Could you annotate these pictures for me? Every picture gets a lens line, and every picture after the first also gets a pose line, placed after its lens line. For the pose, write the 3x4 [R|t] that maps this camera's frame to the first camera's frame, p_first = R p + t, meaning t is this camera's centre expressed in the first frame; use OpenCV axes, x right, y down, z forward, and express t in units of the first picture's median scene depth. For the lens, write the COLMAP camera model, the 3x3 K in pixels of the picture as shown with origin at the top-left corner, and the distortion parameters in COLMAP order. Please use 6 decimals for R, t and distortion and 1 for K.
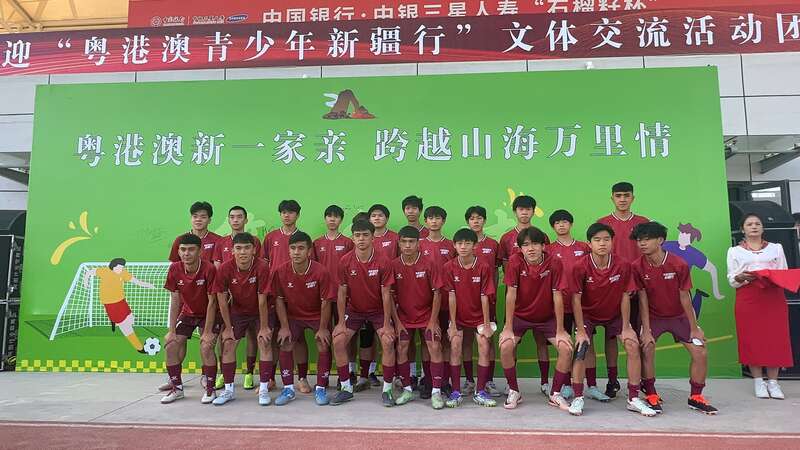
lens RADIAL K [[537.2, 0, 399.7], [0, 537.2, 224.9], [0, 0, 1]] dist [0.007341, -0.002190]
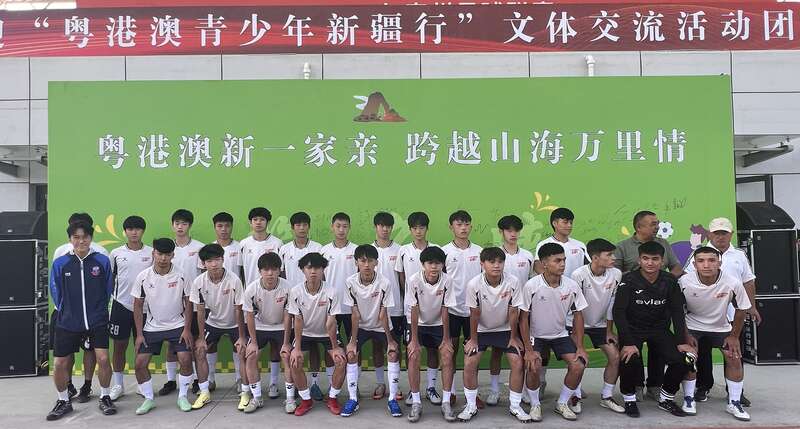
lens RADIAL K [[542.3, 0, 394.0], [0, 542.3, 242.3], [0, 0, 1]] dist [0.000321, 0.006042]
pose [[0.996546, -0.011139, 0.082296, -0.150770], [0.003876, 0.996123, 0.087891, -0.059801], [-0.082956, -0.087268, 0.992725, -0.032663]]
